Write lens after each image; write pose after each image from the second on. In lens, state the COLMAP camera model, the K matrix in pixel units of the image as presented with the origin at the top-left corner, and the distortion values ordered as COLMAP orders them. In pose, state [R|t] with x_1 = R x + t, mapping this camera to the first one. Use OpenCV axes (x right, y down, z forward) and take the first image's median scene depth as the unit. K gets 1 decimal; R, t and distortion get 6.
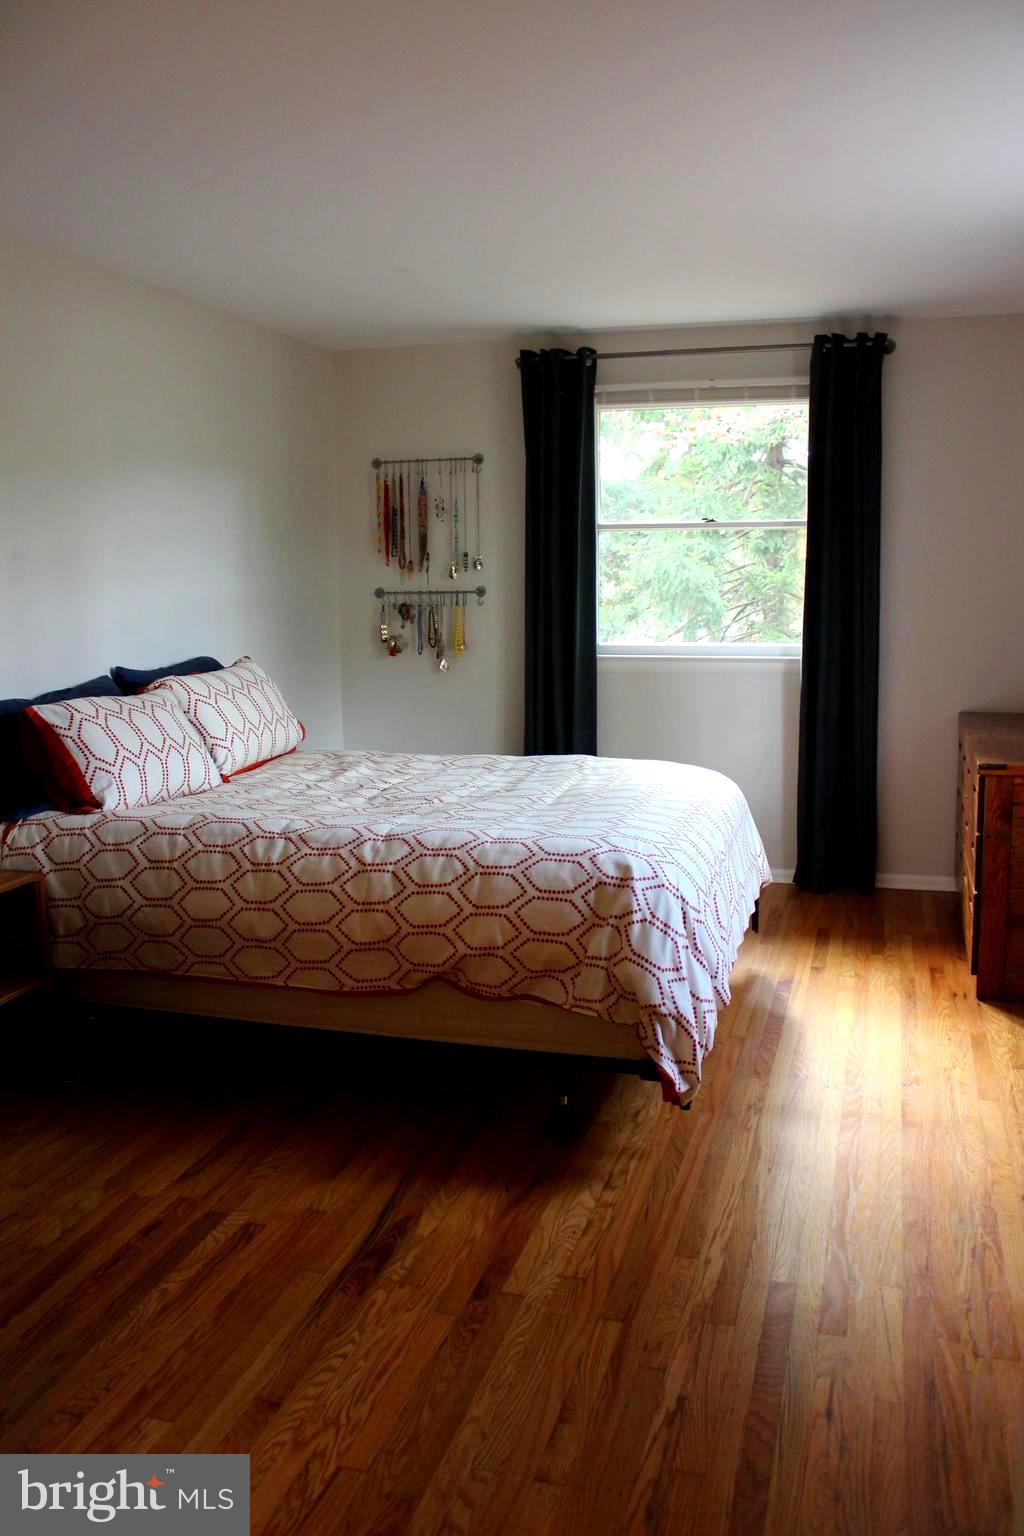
lens RADIAL K [[1274.6, 0, 519.6], [0, 1274.6, 740.8], [0, 0, 1]] dist [-0.133890, 0.128535]
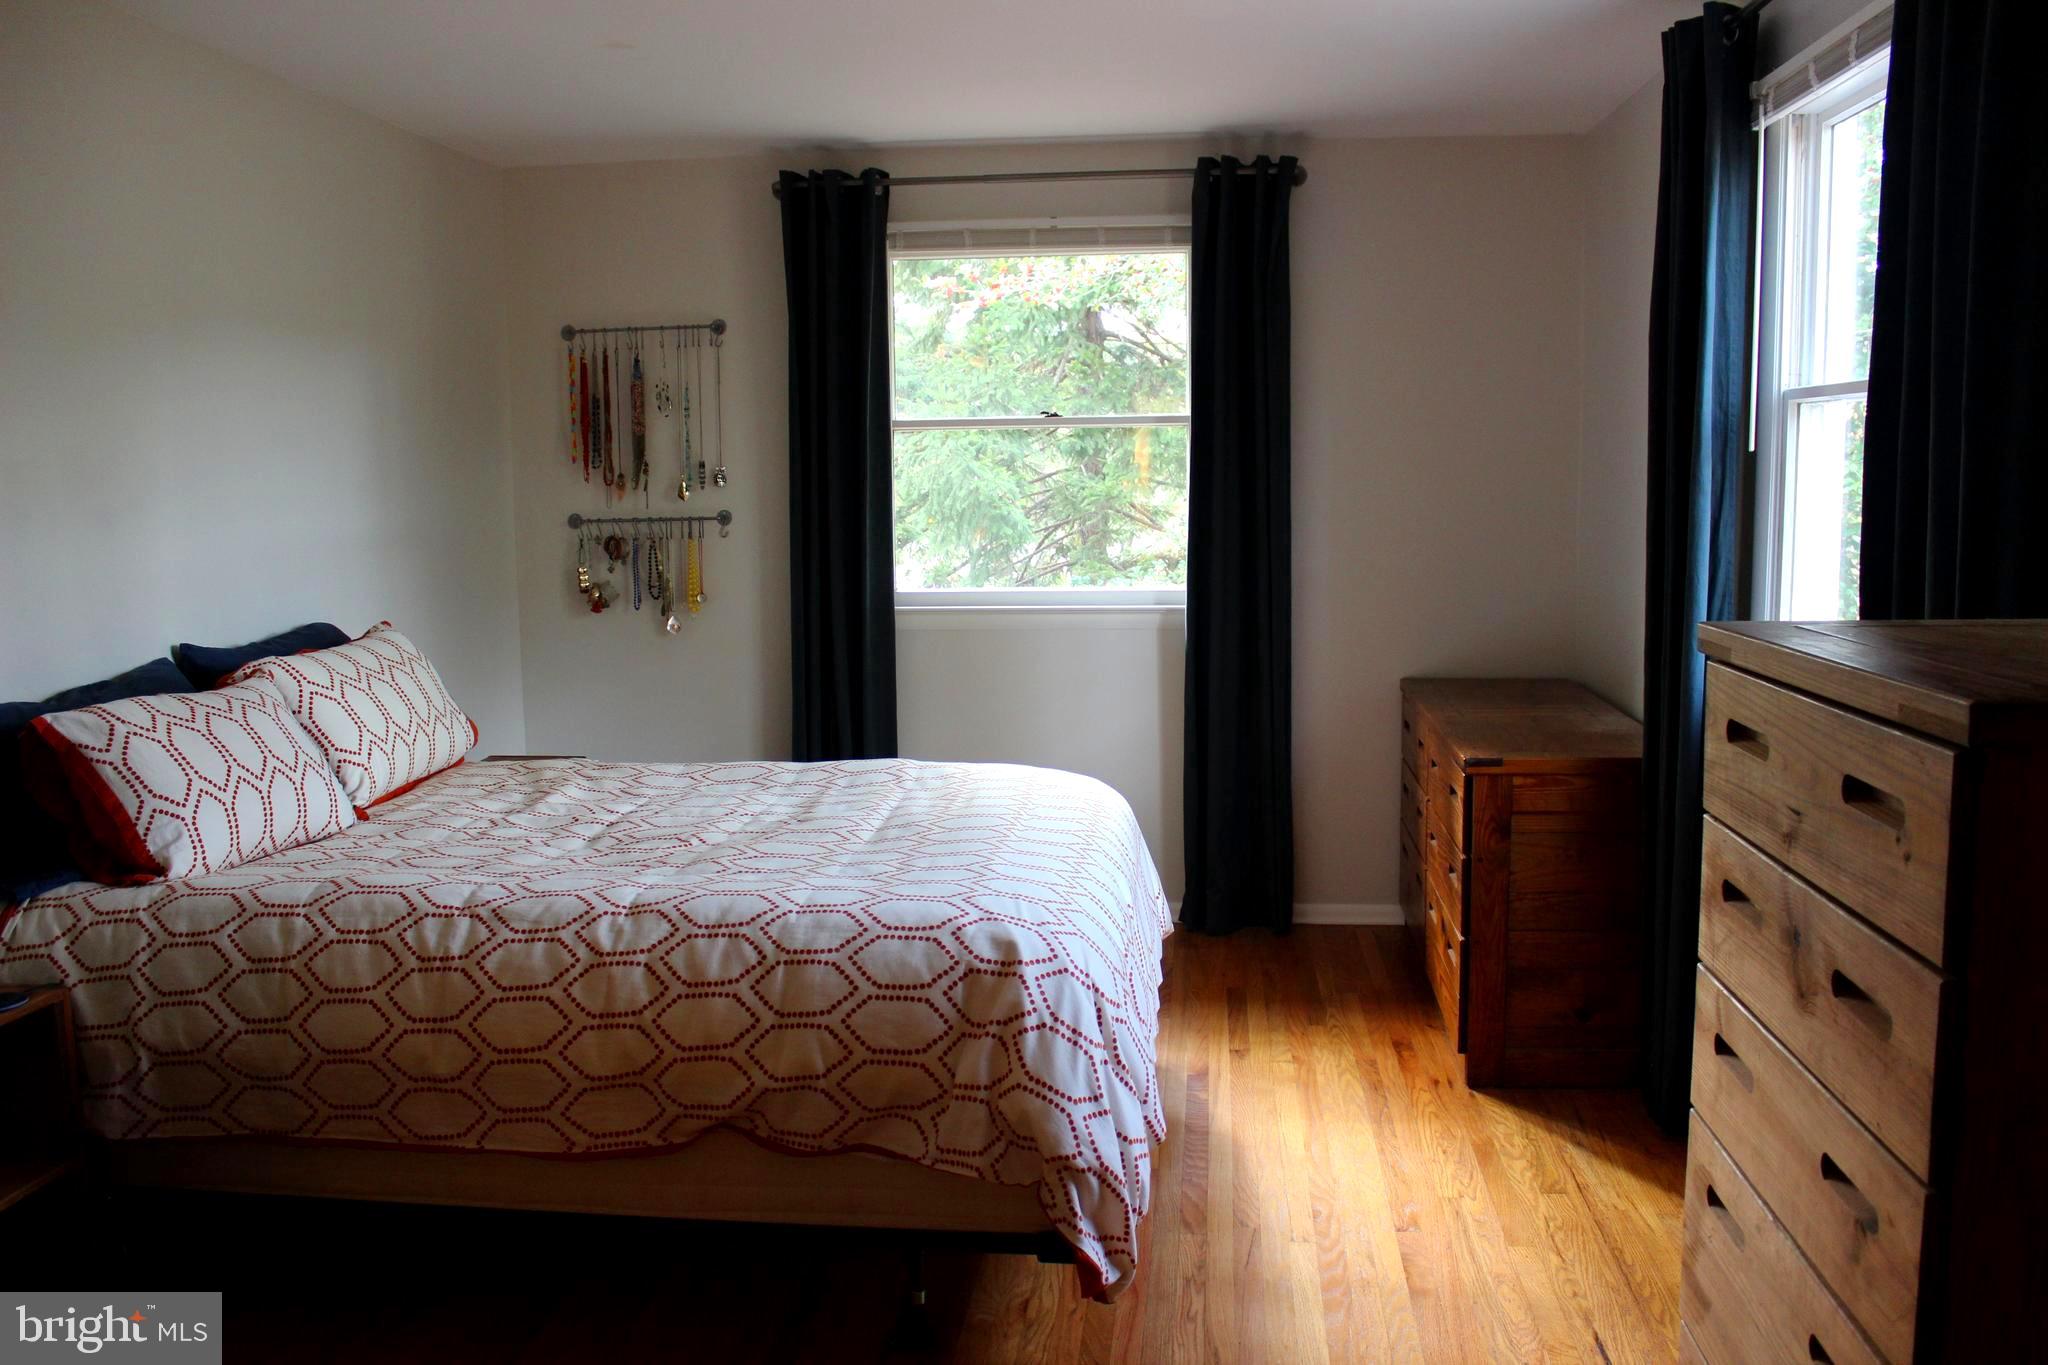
lens RADIAL K [[1699.5, 0, 1024.0], [0, 1699.5, 682.5], [0, 0, 1]] dist [-0.133890, 0.128535]
pose [[0.985284, -0.022199, 0.169478, -0.044581], [0.024308, 0.999651, -0.010377, -0.022523], [-0.169189, 0.014344, 0.985479, 0.104662]]
